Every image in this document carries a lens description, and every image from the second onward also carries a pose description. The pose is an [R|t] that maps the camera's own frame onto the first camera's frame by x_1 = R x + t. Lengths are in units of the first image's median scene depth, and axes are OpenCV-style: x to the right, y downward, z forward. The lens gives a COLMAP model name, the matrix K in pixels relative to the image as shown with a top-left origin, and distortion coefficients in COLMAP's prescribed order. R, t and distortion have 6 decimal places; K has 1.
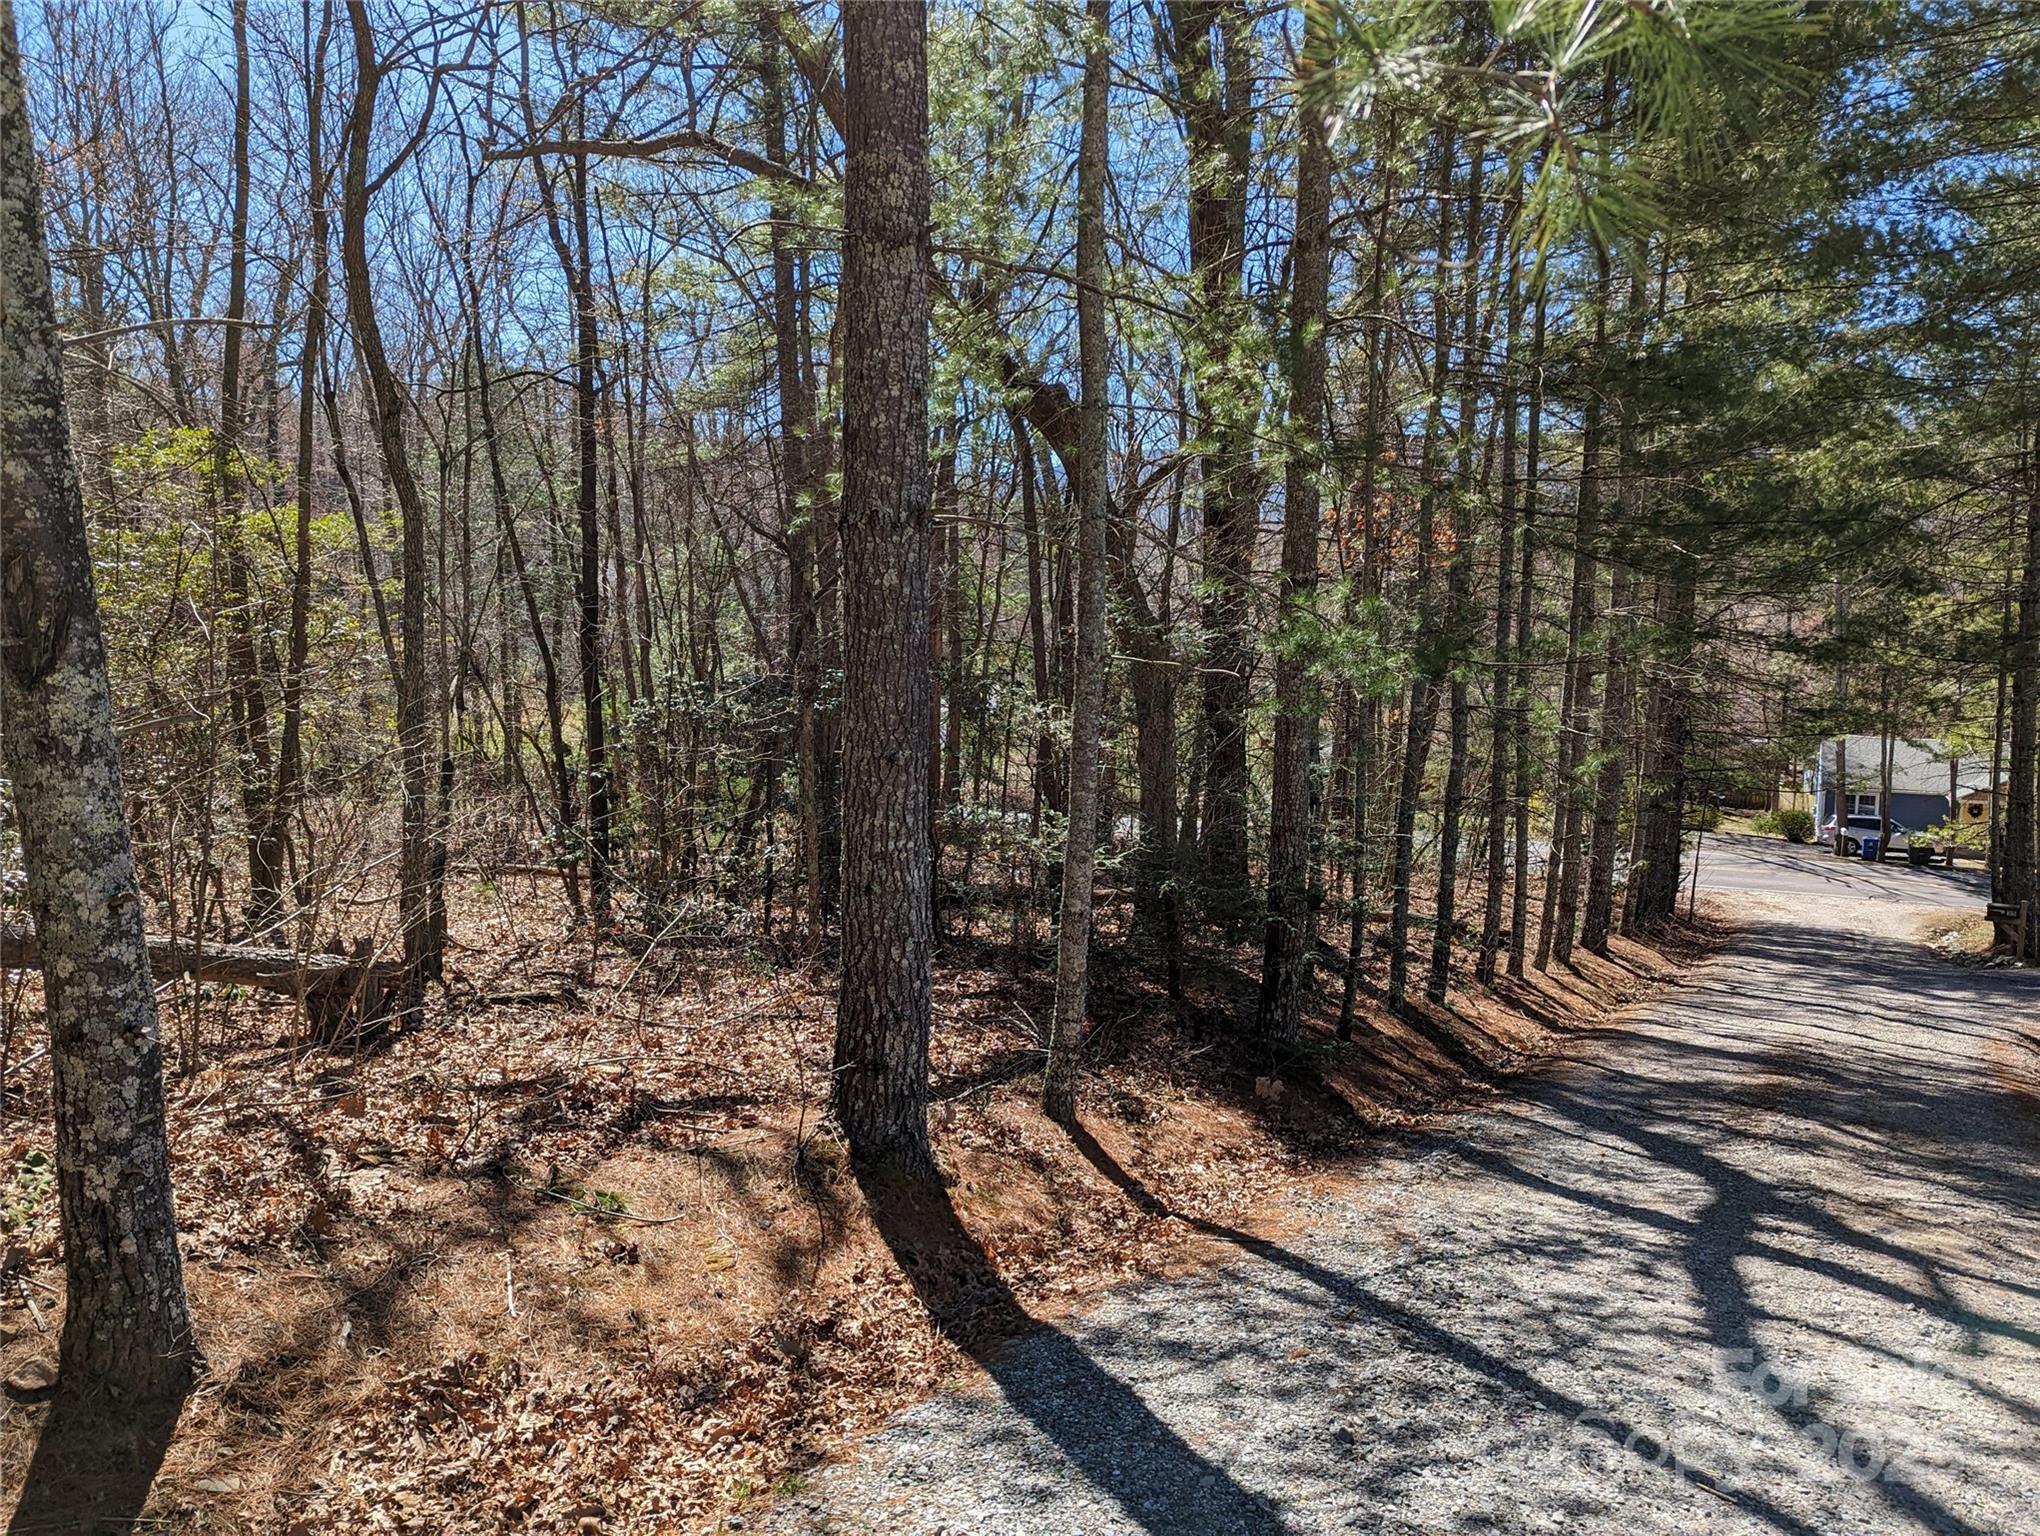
lens RADIAL K [[1448.0, 0, 1022.5], [0, 1448.0, 769.3], [0, 0, 1]] dist [0.045122, -0.000122]
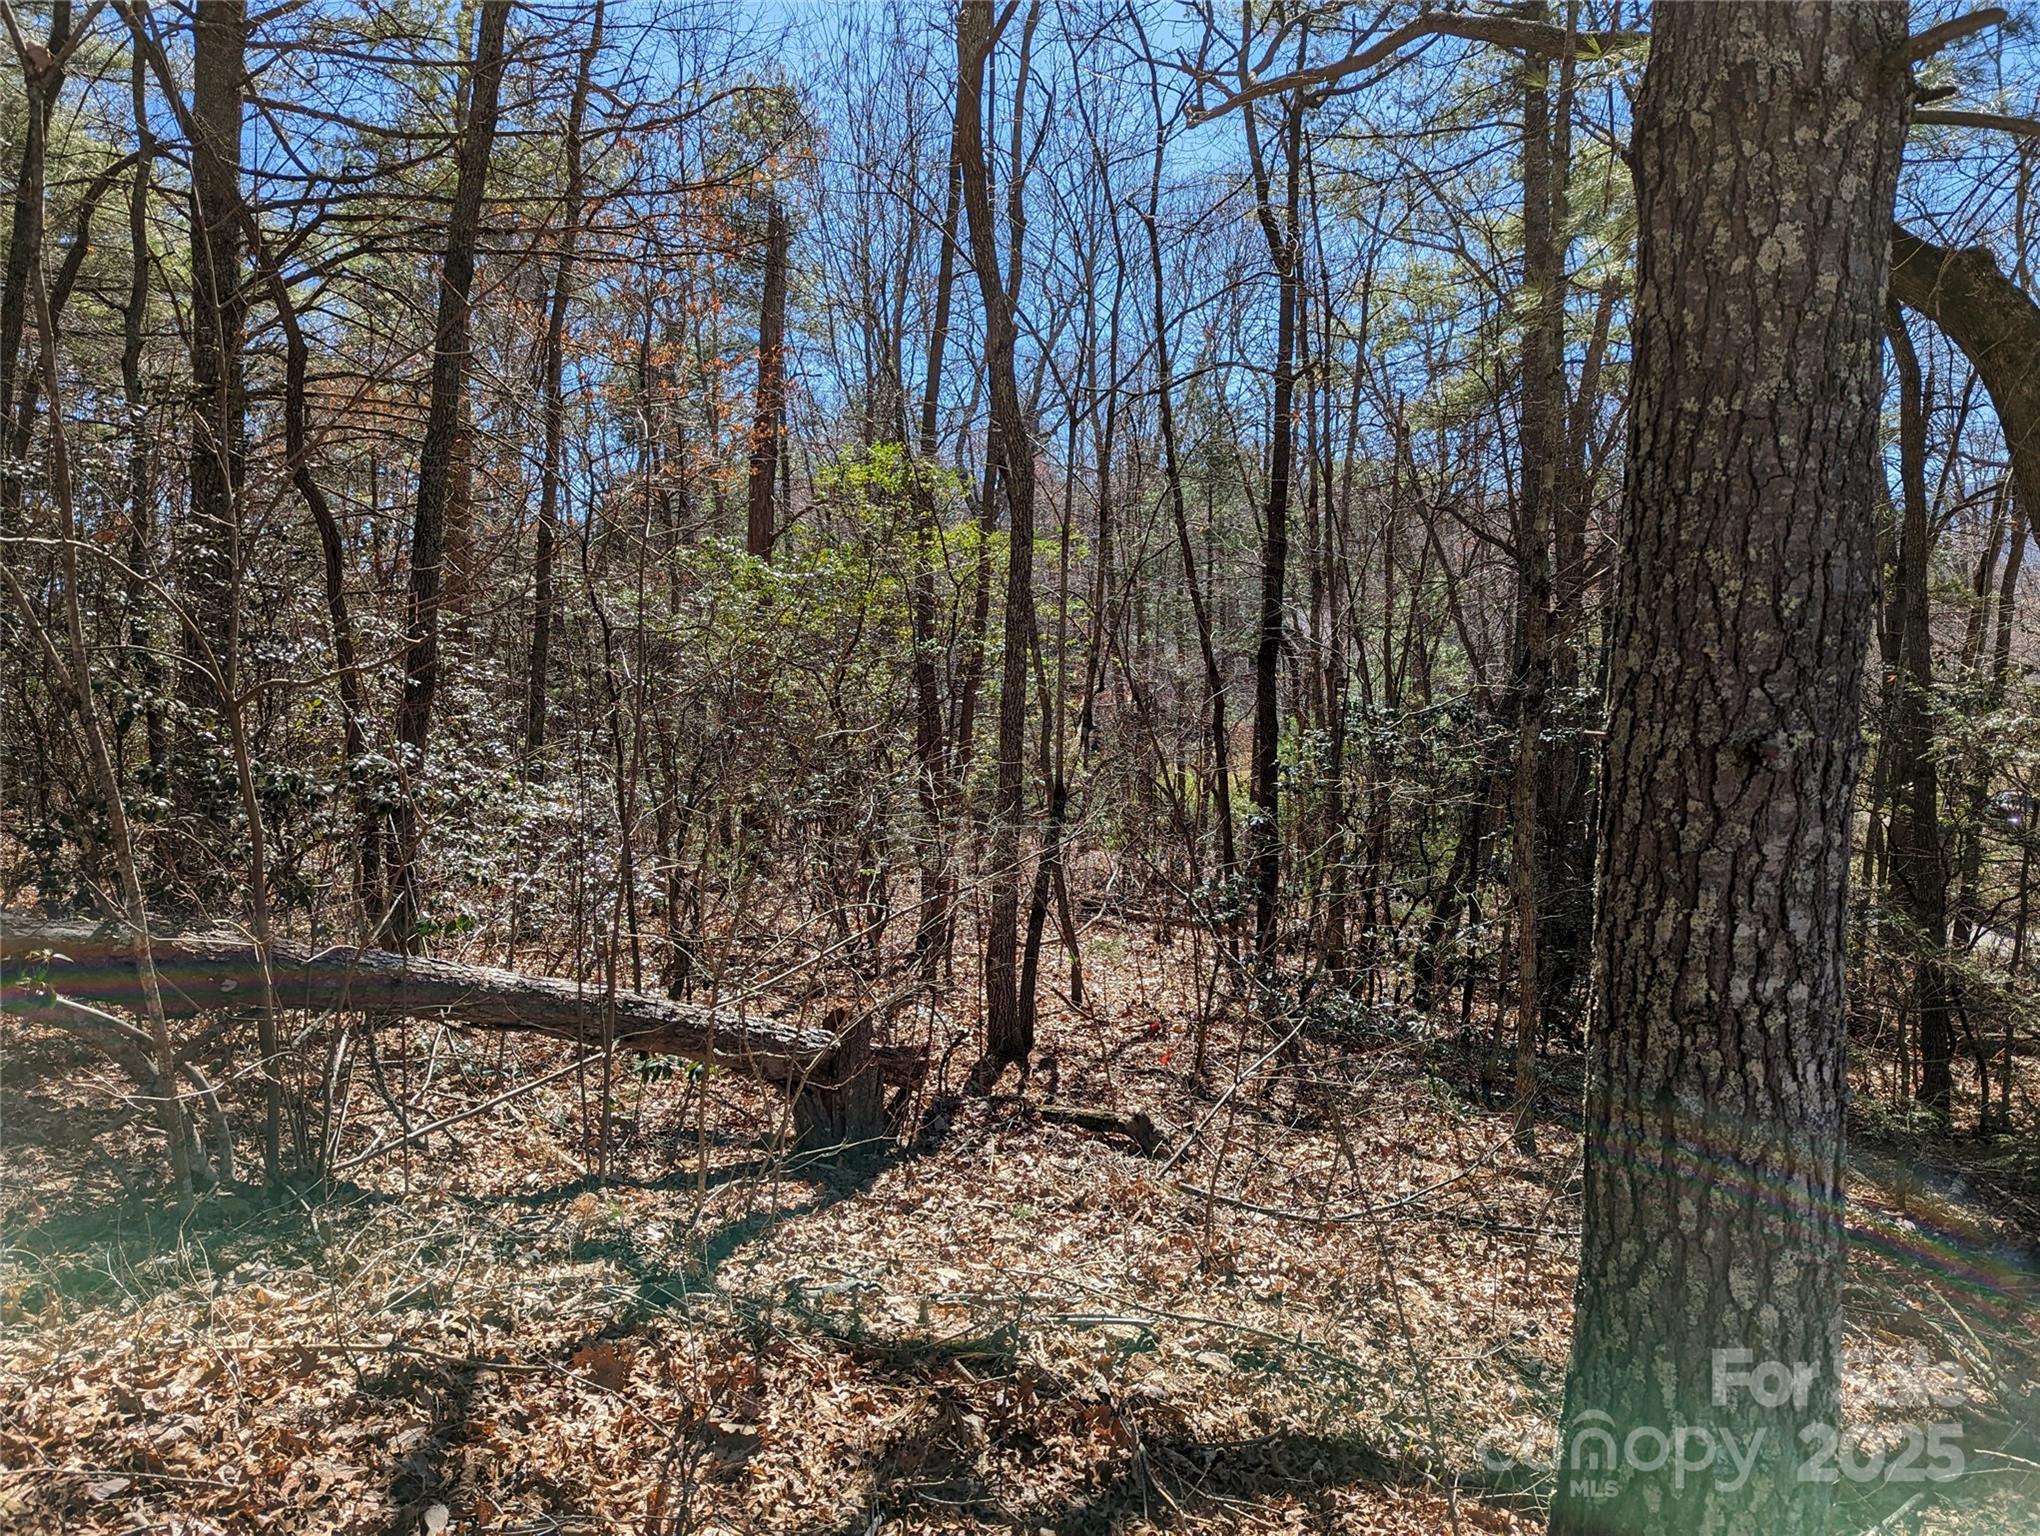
lens RADIAL K [[1448.0, 0, 1024.6], [0, 1448.0, 768.2], [0, 0, 1]] dist [0.045122, -0.000122]
pose [[0.882860, 0.038557, -0.468051, -0.060319], [-0.058508, 0.997890, -0.028156, 0.013545], [0.465977, 0.052243, 0.883253, 0.446205]]
